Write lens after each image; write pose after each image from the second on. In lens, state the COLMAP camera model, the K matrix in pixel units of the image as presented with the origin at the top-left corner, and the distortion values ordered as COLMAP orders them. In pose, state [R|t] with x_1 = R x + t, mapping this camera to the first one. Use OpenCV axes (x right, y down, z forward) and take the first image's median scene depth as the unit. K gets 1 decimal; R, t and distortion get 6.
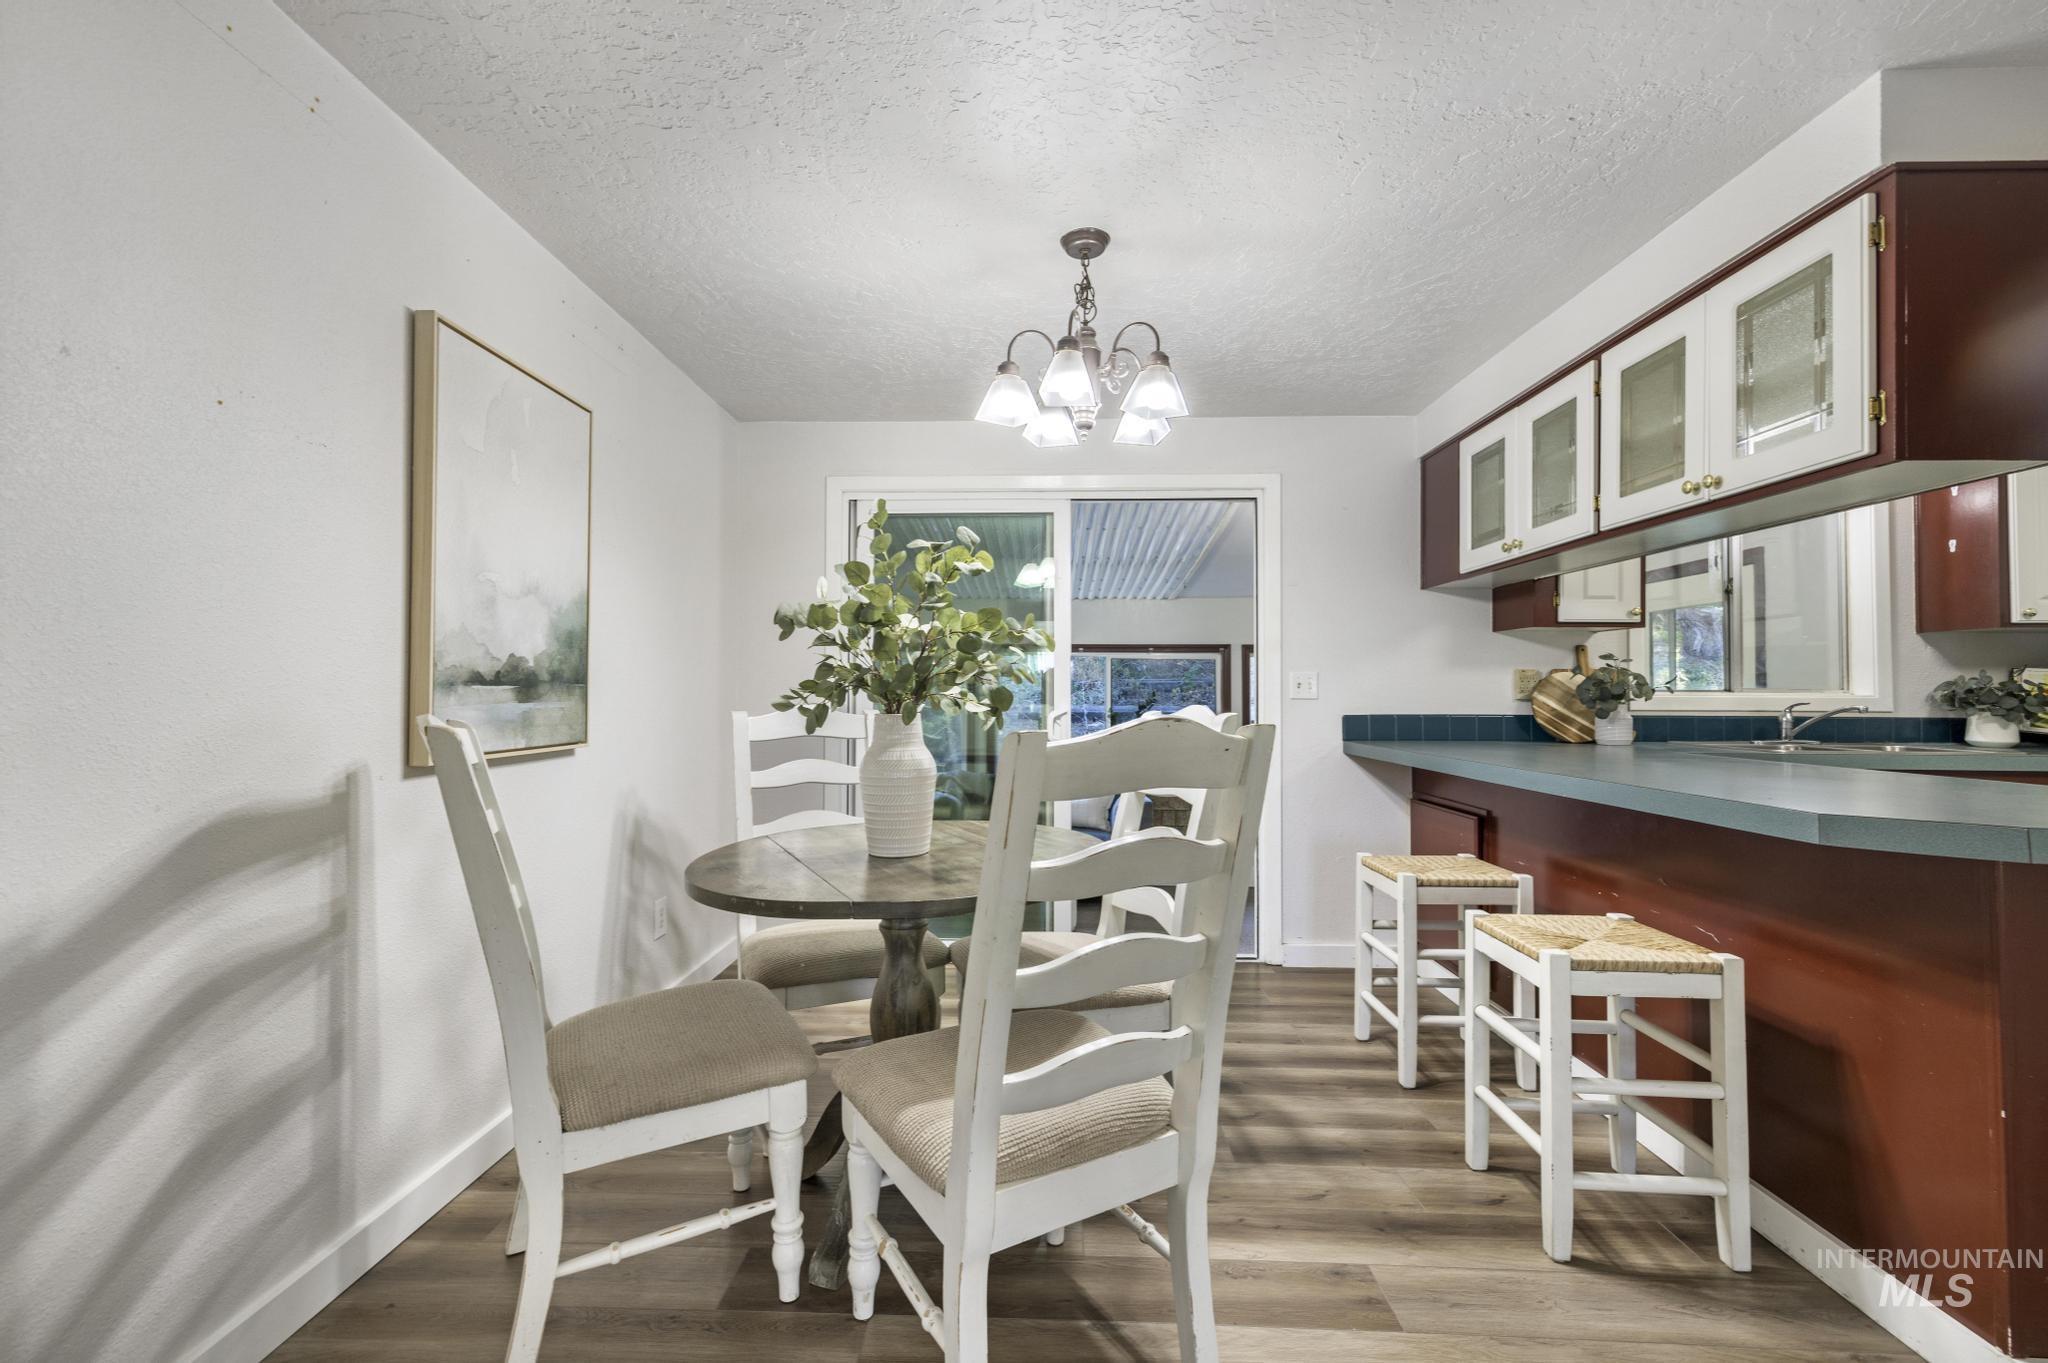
lens RADIAL K [[893.2, 0, 1016.1], [0, 893.2, 685.0], [0, 0, 1]] dist [0.000306, 0.000172]
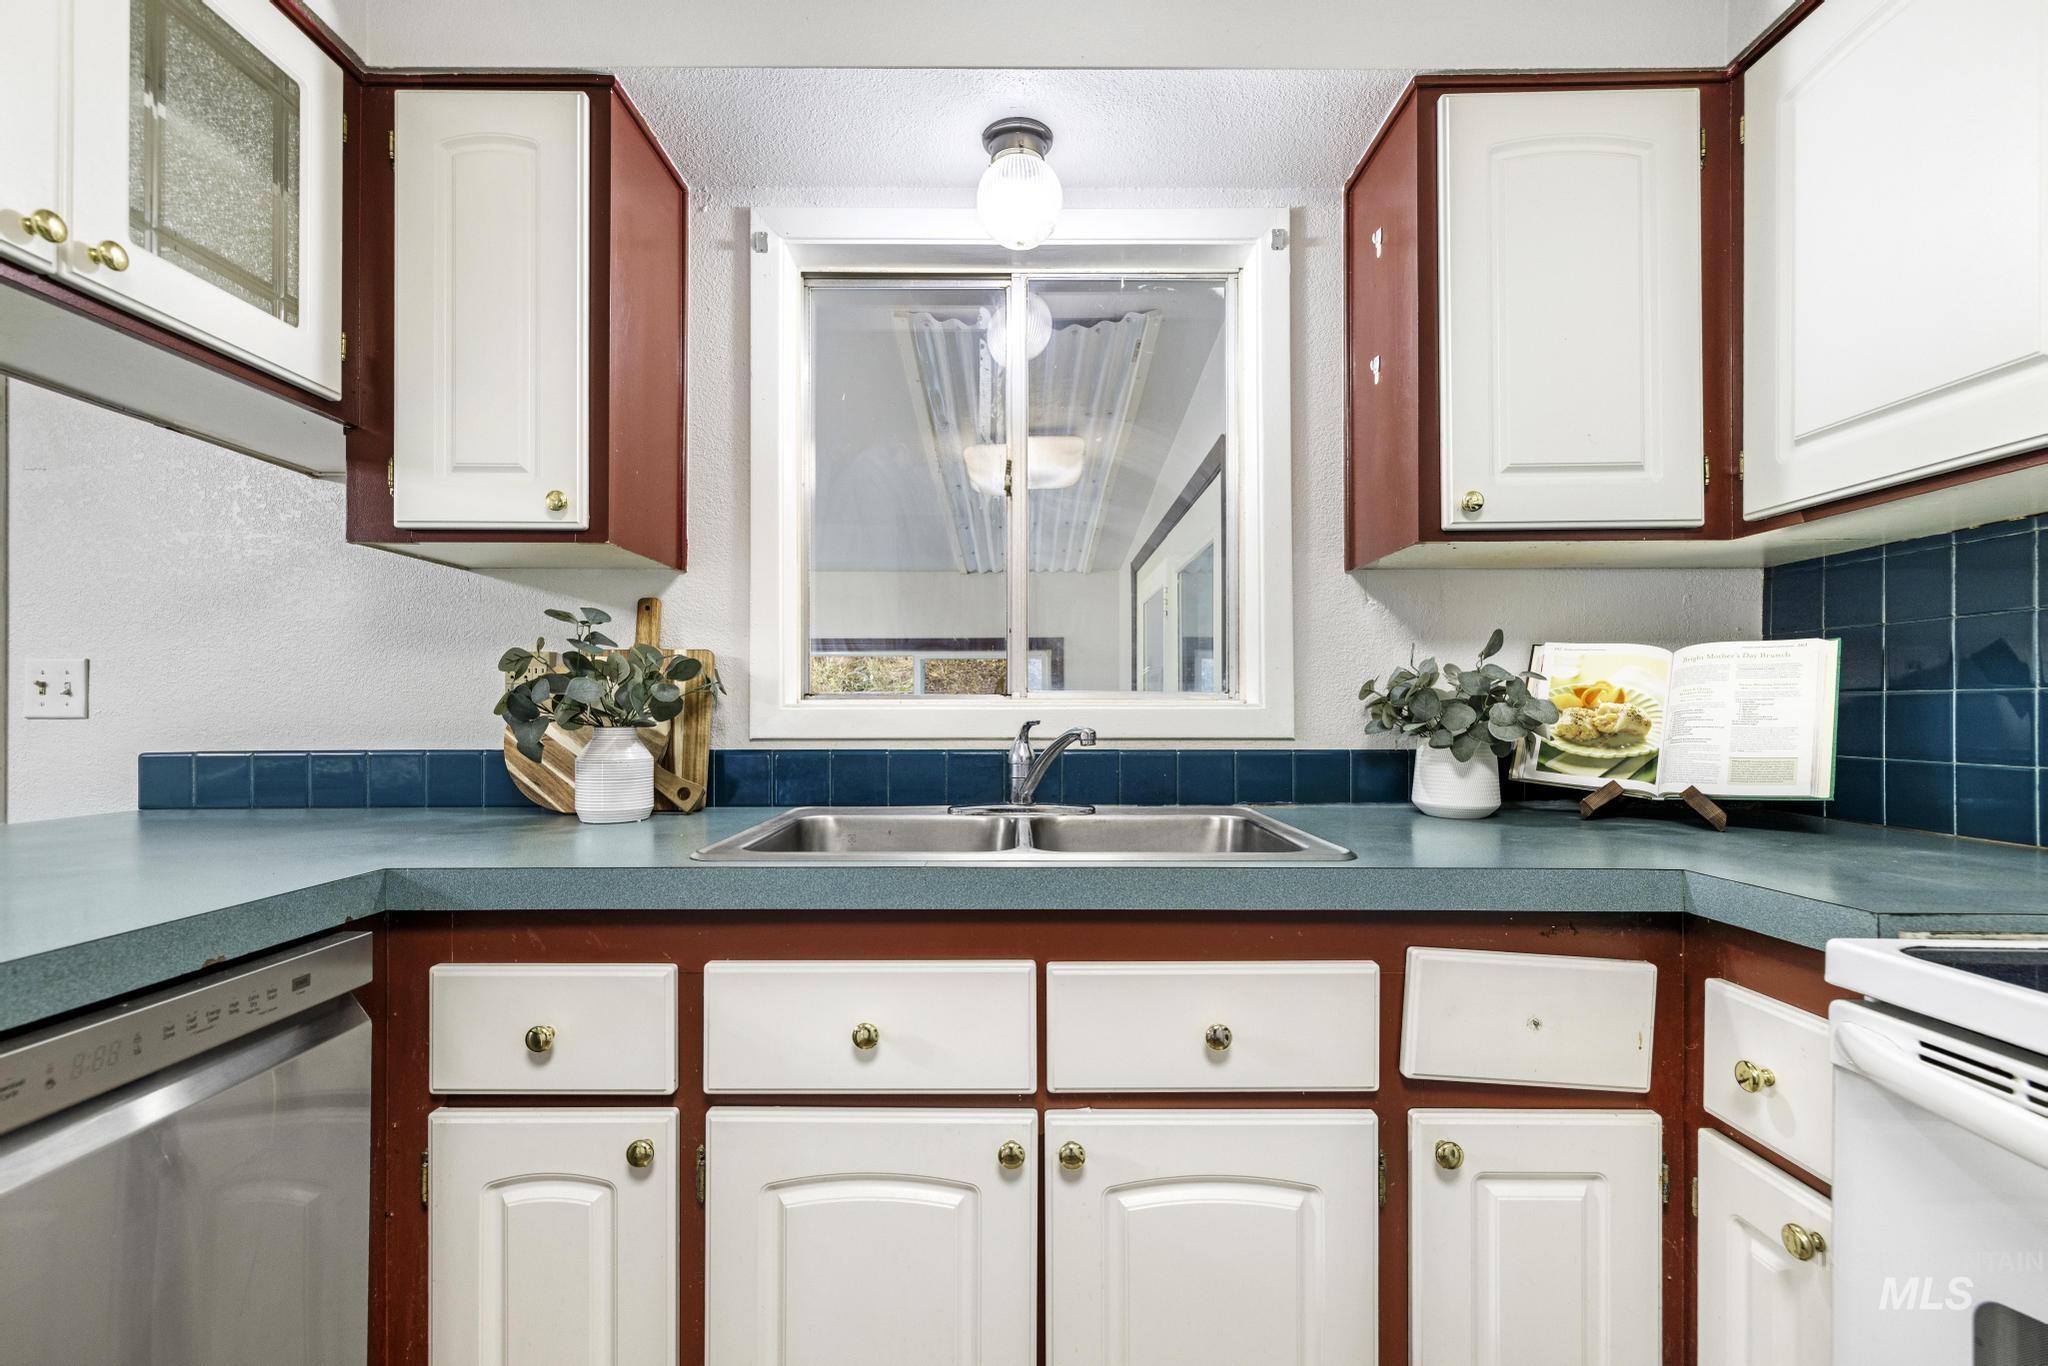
lens RADIAL K [[893.2, 0, 1032.1], [0, 893.2, 700.2], [0, 0, 1]] dist [0.000306, 0.000172]
pose [[0.998720, -0.004867, 0.050344, 0.842464], [0.004846, 0.999988, 0.000533, 0.009185], [-0.050346, -0.000288, 0.998732, 0.551474]]
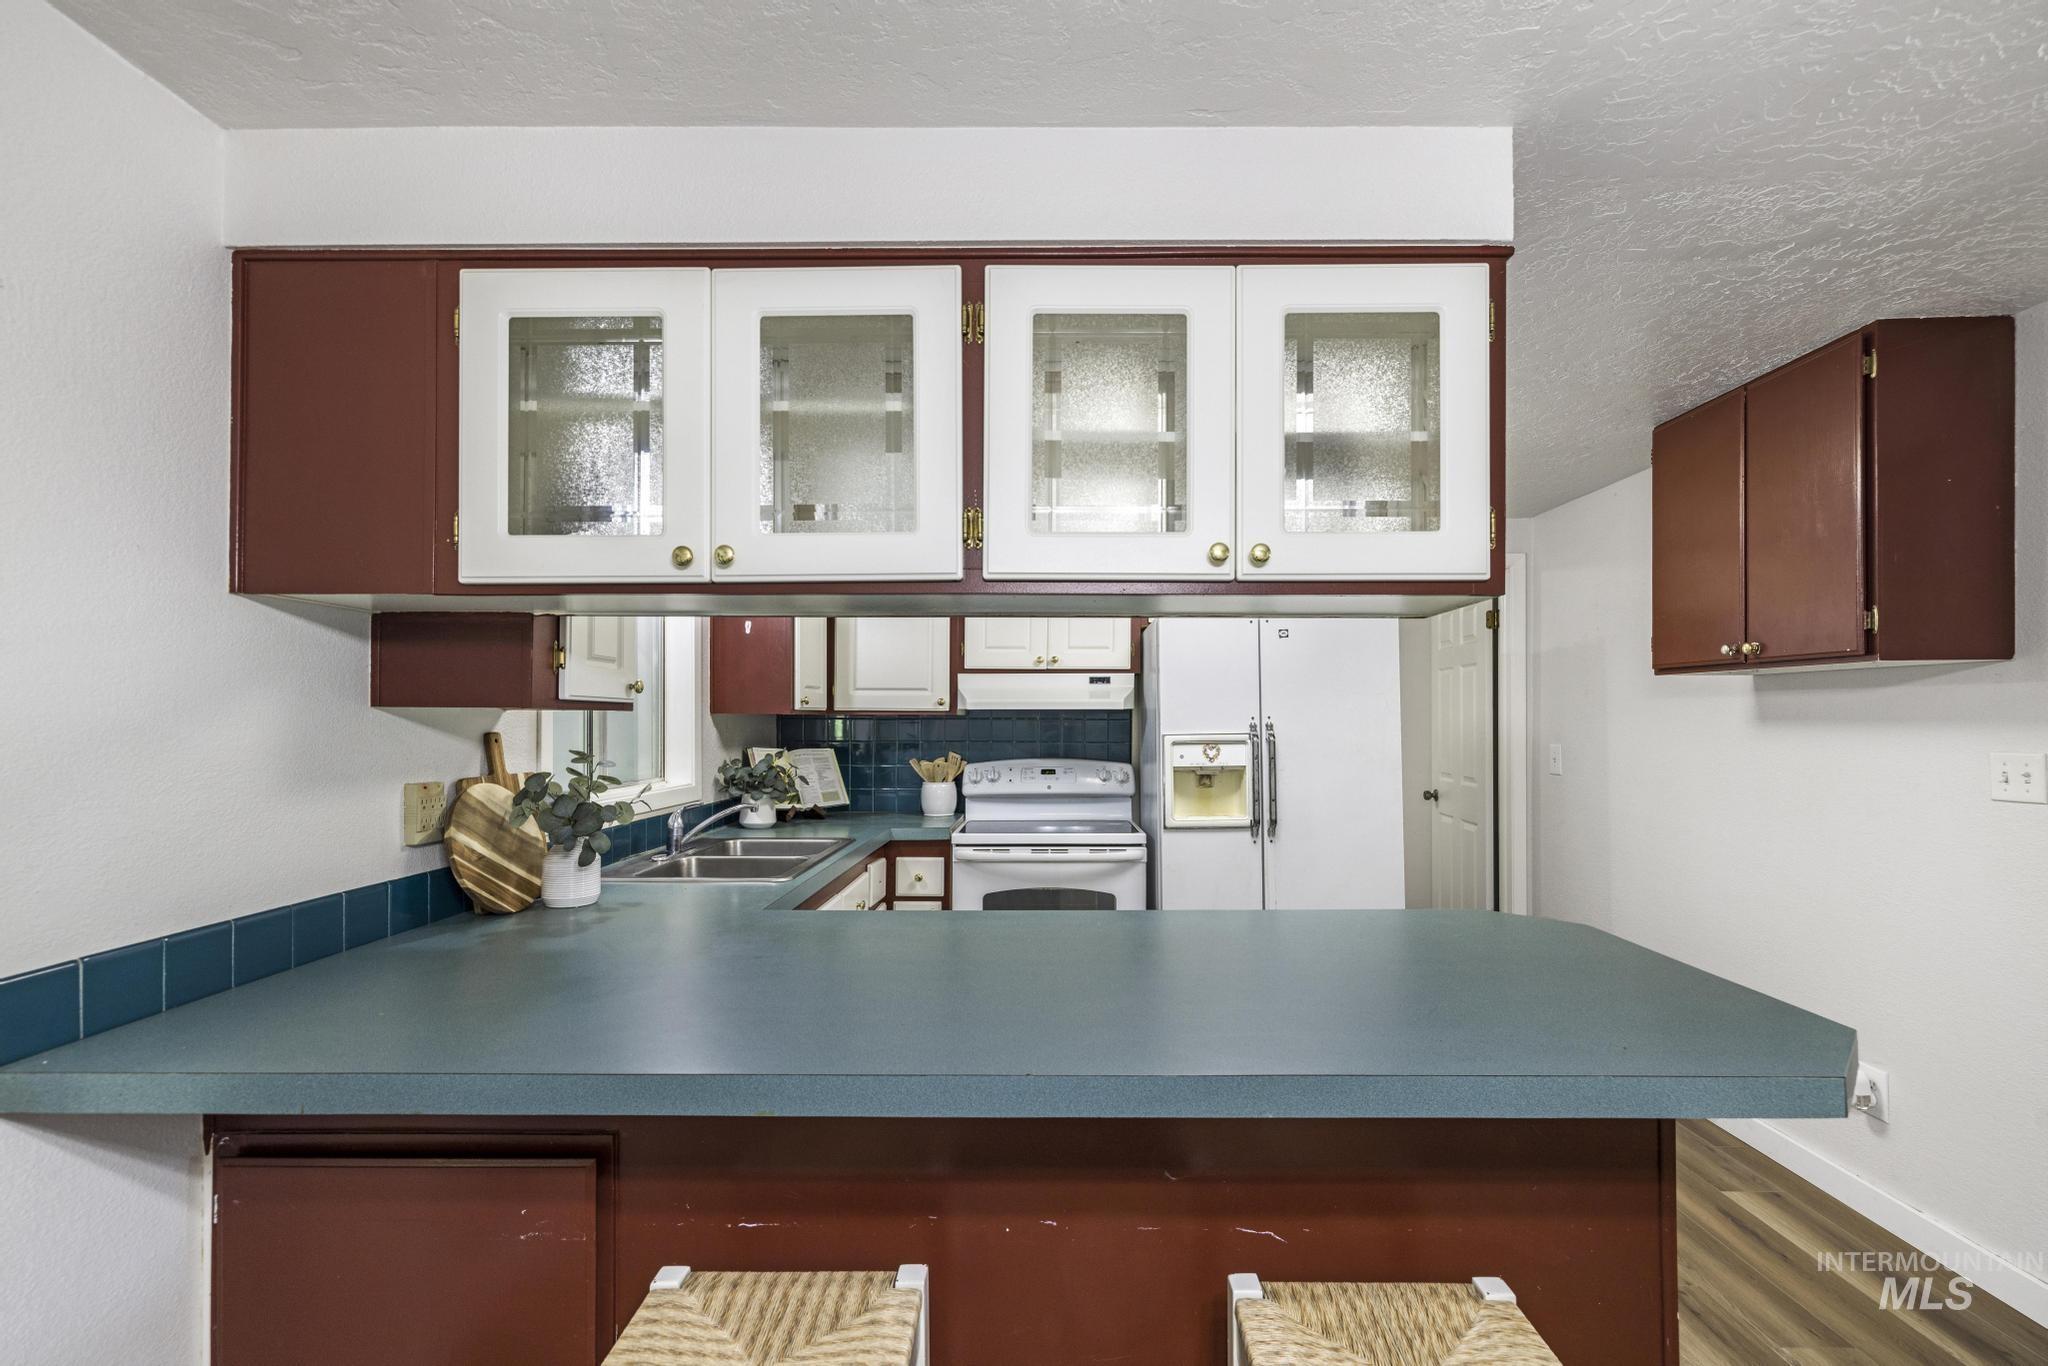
lens RADIAL K [[893.2, 0, 1046.6], [0, 893.2, 715.3], [0, 0, 1]] dist [0.000306, 0.000172]
pose [[-0.017936, 0.001619, 0.999838, 0.066415], [-0.014951, 0.999886, -0.001887, -0.061129], [-0.999727, -0.014982, -0.017910, 0.681114]]
